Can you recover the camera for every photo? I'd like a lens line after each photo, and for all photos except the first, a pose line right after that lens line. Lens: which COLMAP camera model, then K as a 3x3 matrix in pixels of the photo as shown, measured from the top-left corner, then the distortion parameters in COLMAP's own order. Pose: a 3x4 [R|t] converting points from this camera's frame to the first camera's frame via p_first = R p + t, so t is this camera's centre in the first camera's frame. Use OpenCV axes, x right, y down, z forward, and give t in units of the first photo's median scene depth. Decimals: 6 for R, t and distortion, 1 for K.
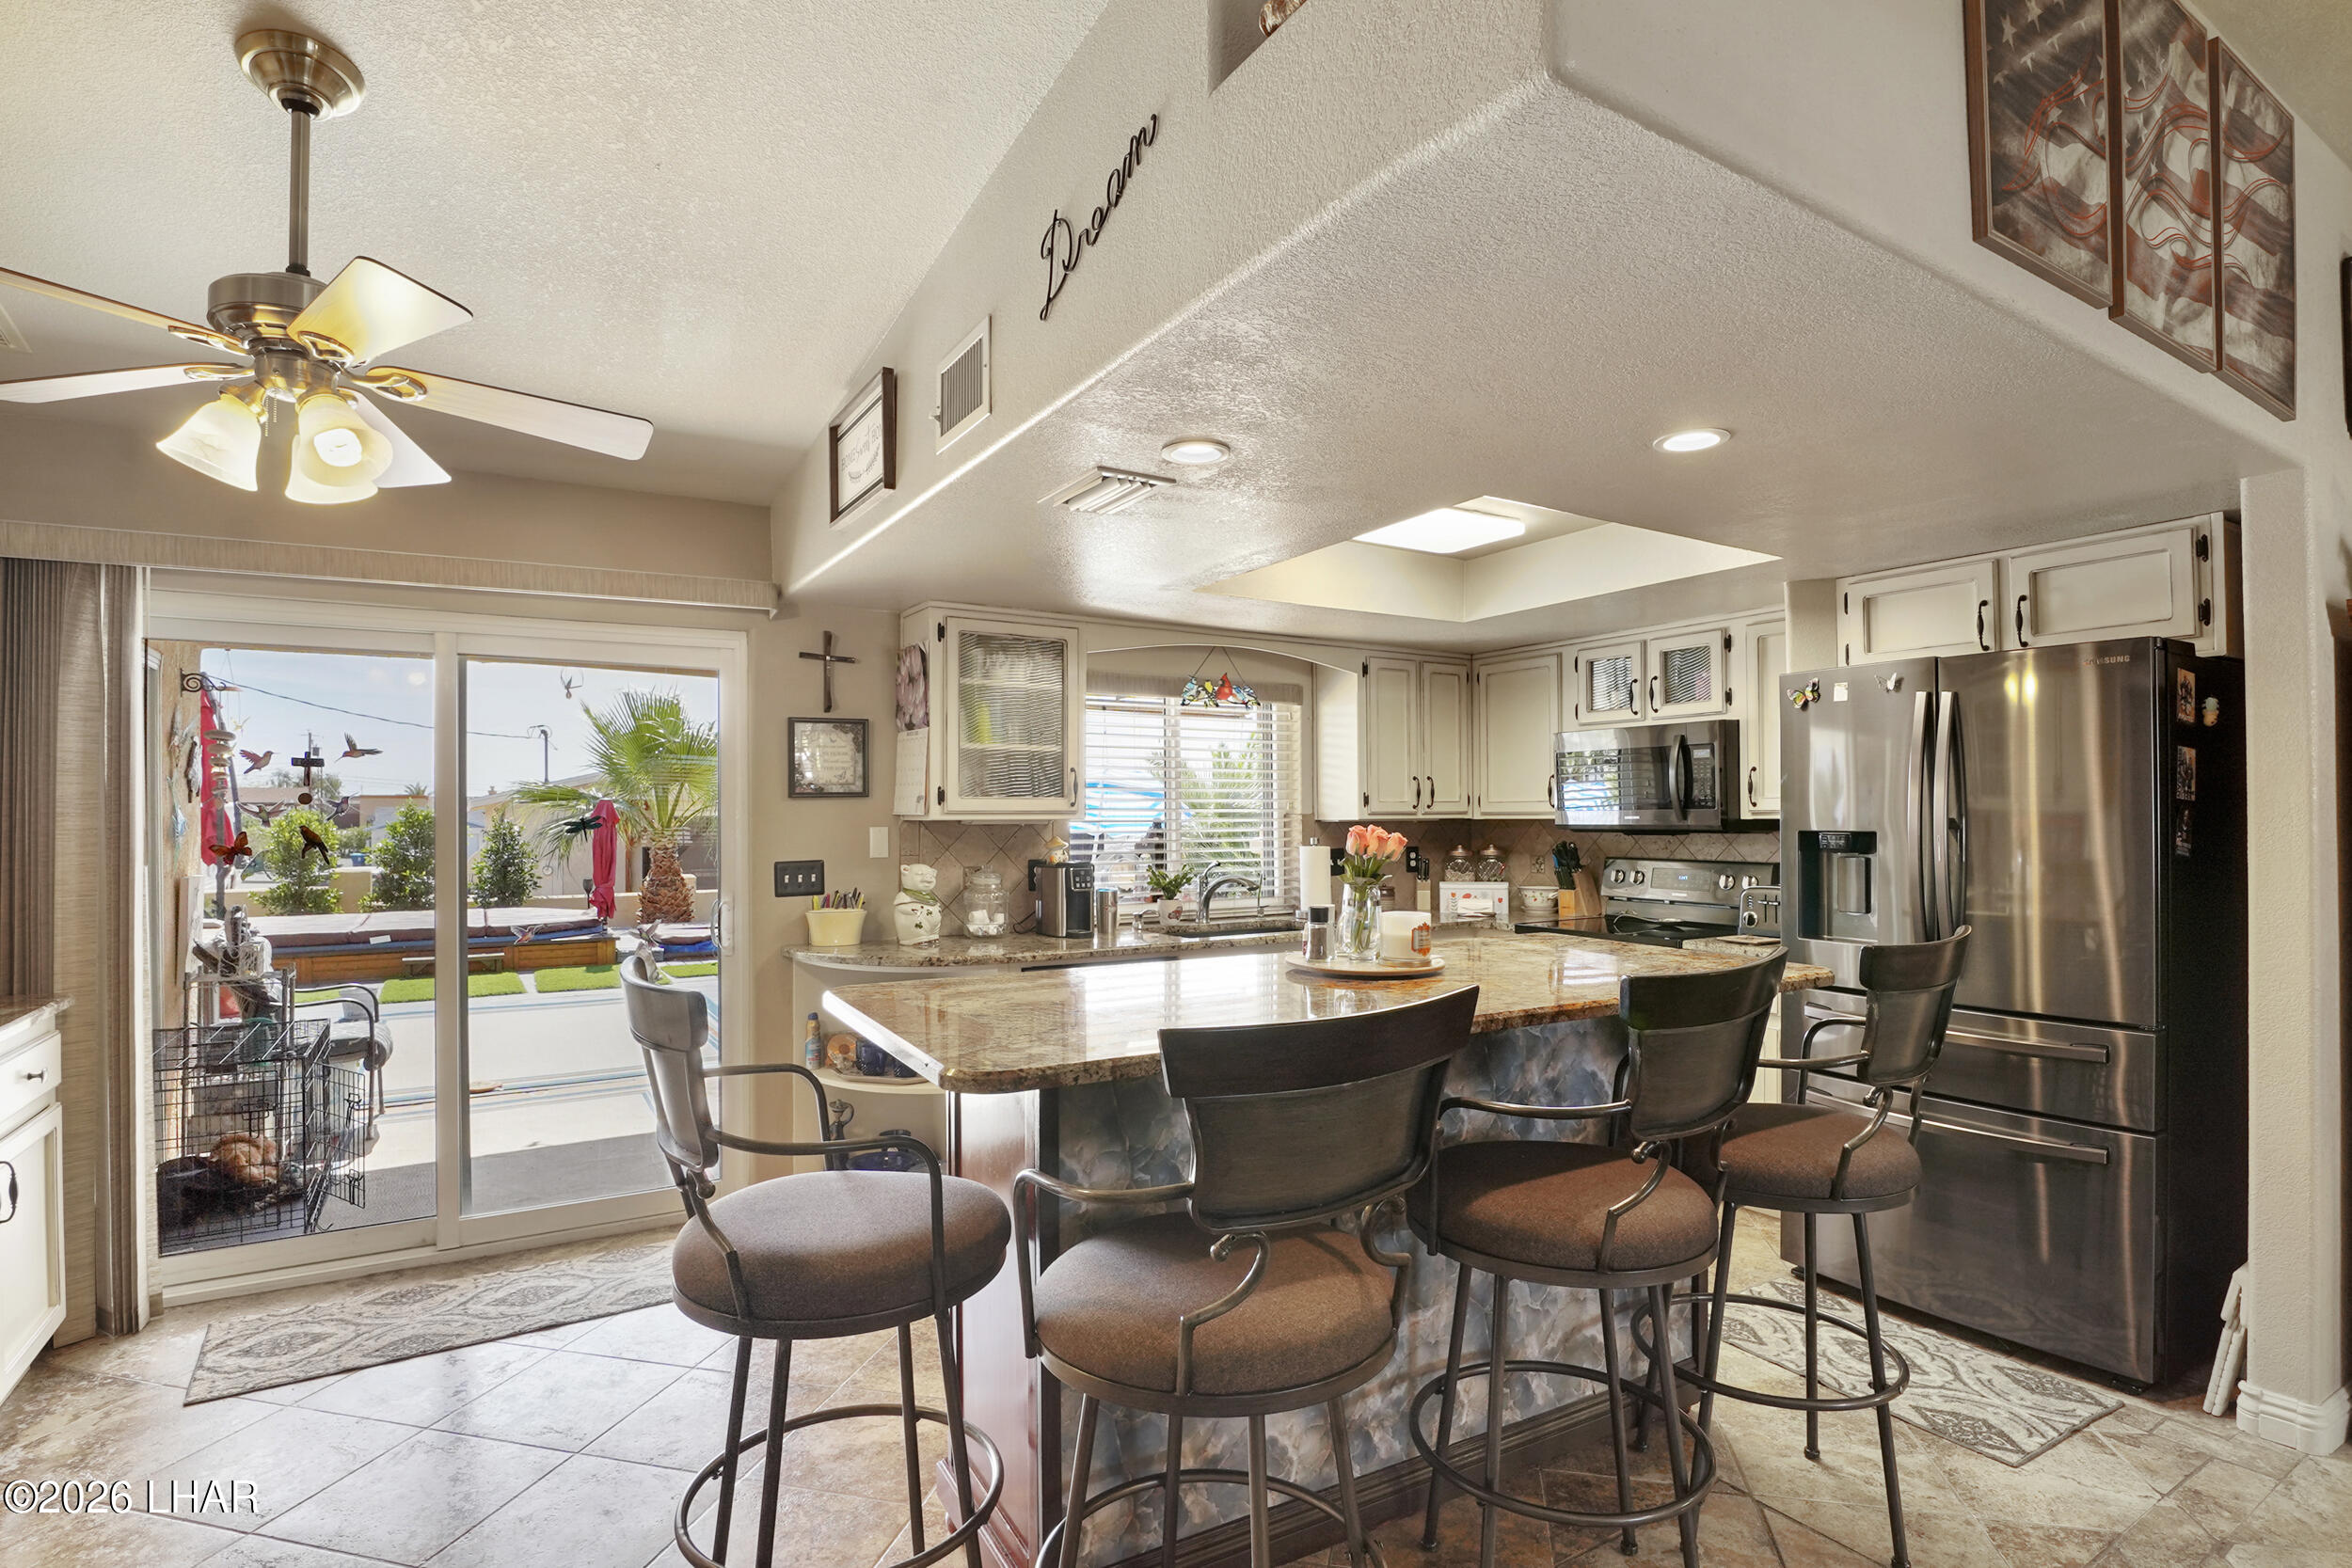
lens RADIAL K [[1154.0, 0, 1168.8], [0, 1154.0, 809.6], [0, 0, 1]] dist [-0.022723, -0.002373]
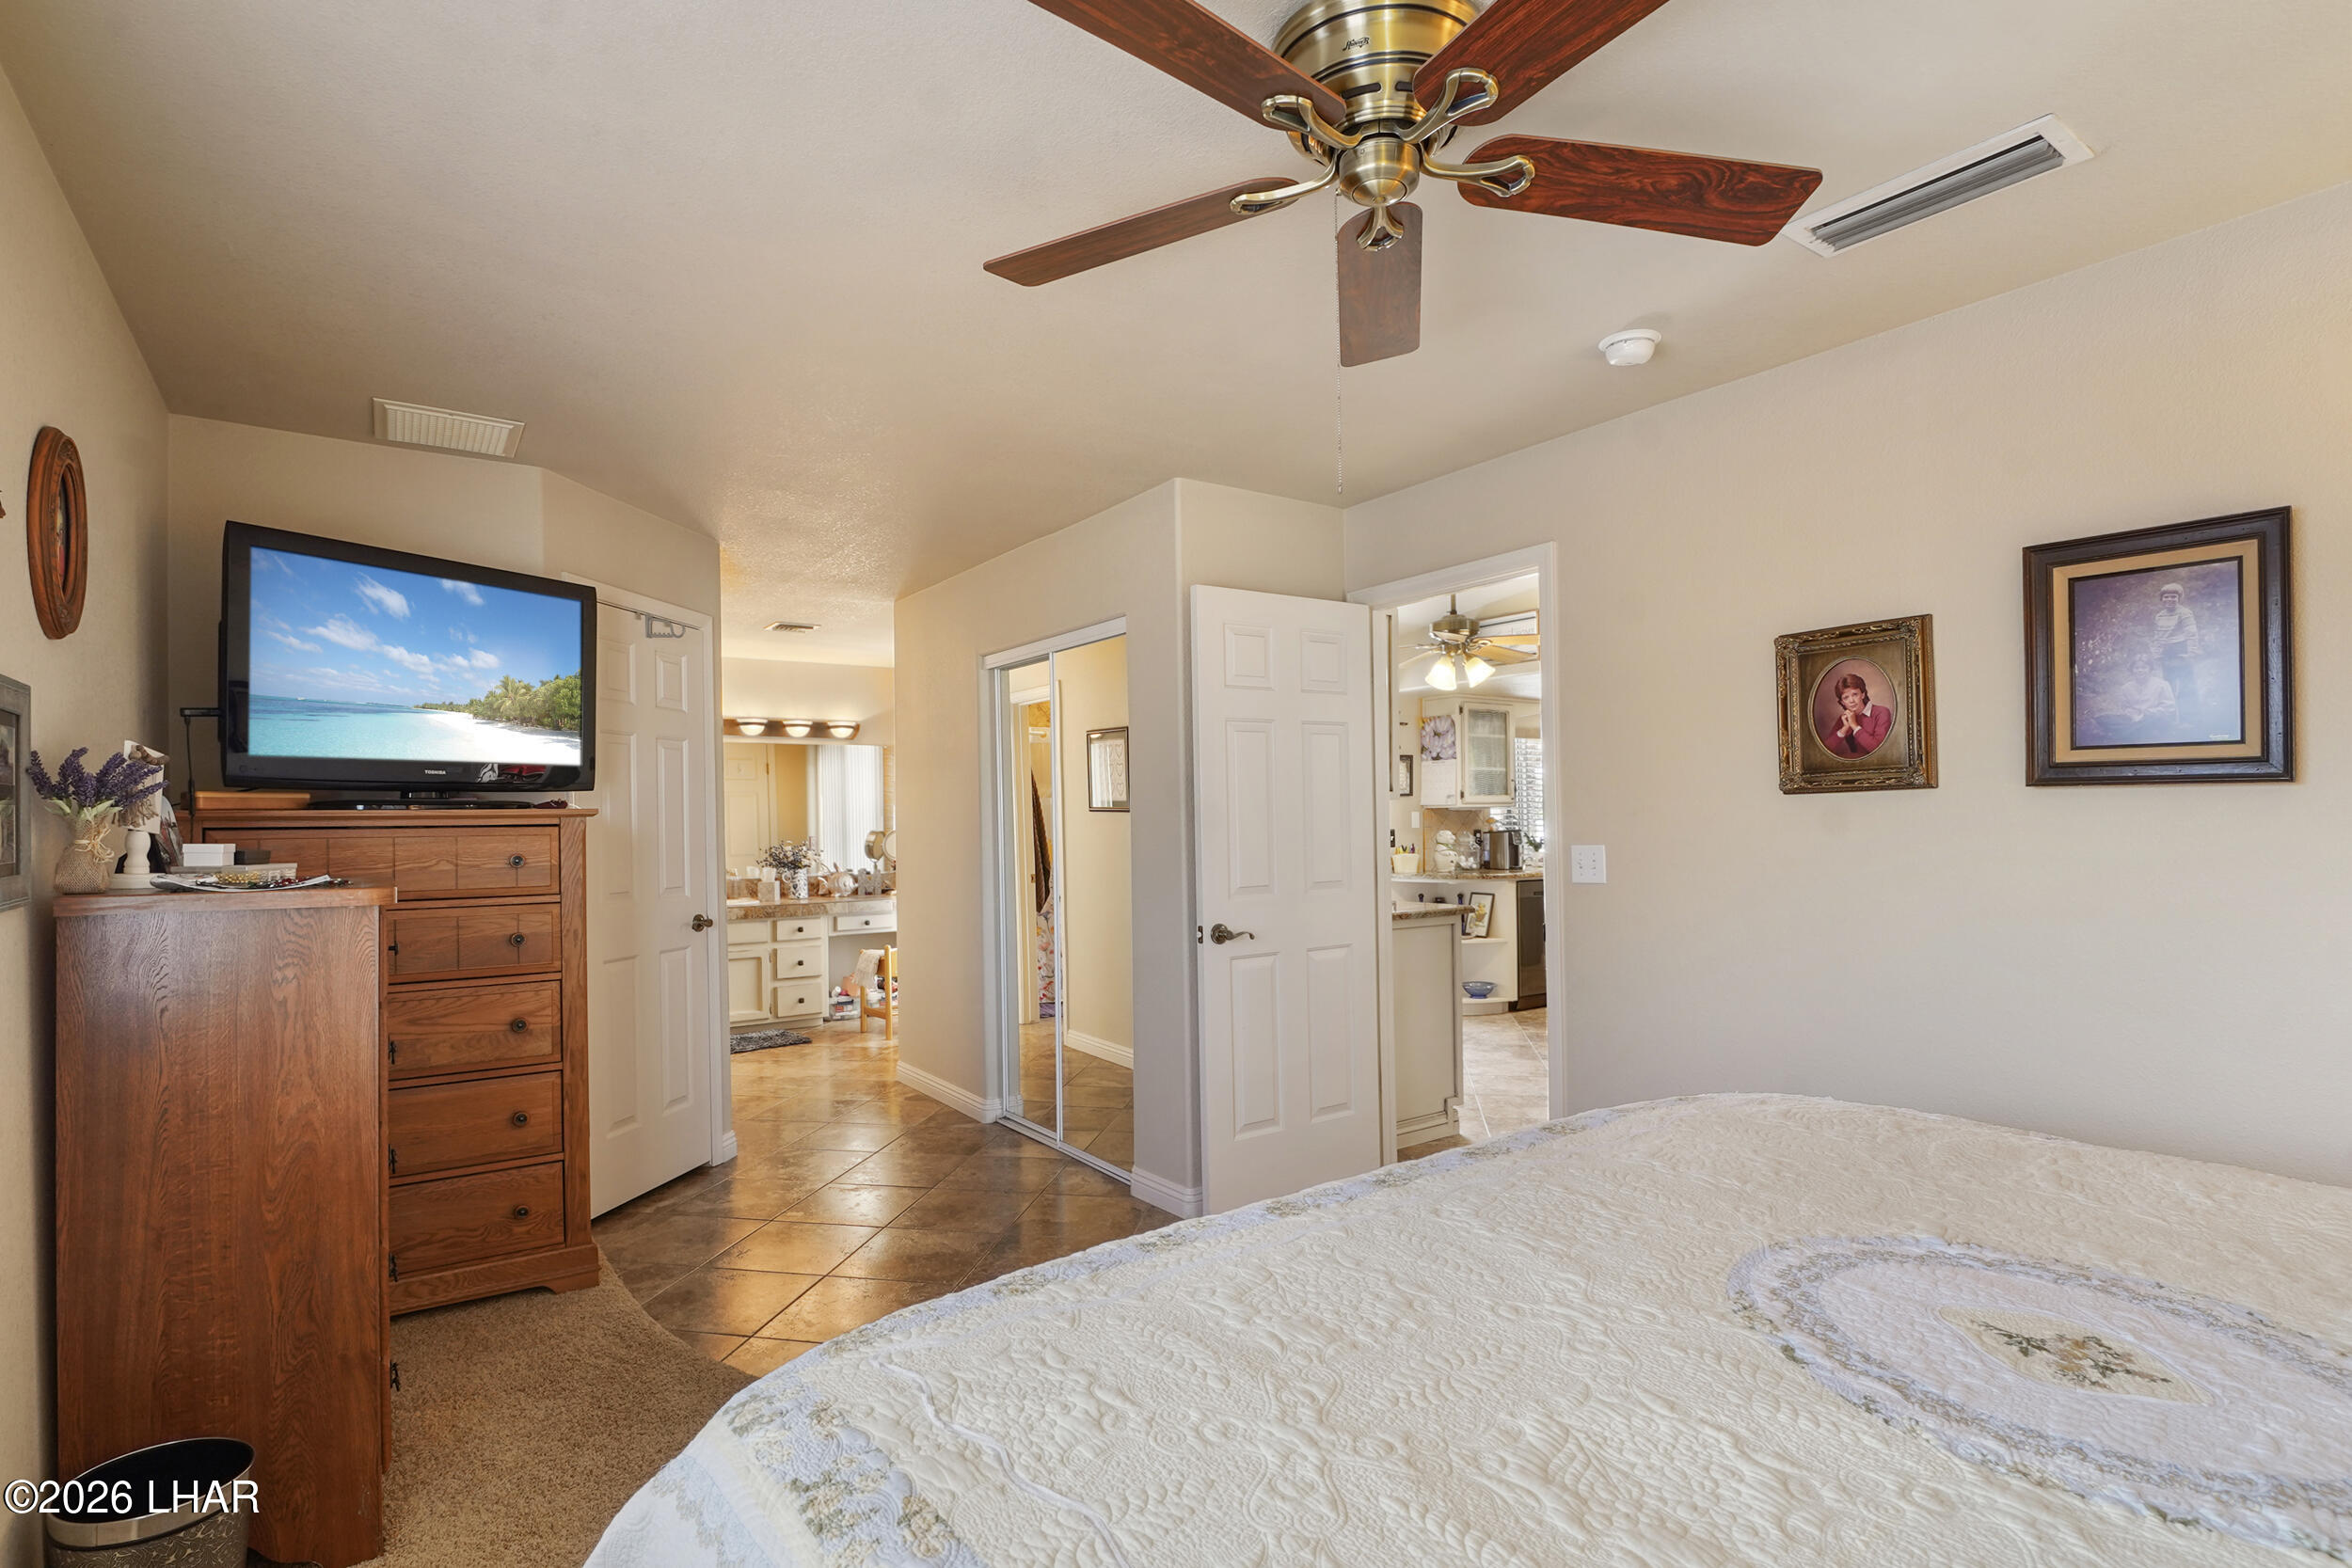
lens RADIAL K [[1154.0, 0, 1176.2], [0, 1154.0, 803.8], [0, 0, 1]] dist [-0.022723, -0.002373]
pose [[0.997816, -0.006742, 0.065704, -0.774201], [0.007461, 0.999915, -0.010704, 0.019411], [-0.065626, 0.011171, 0.997782, -0.865034]]
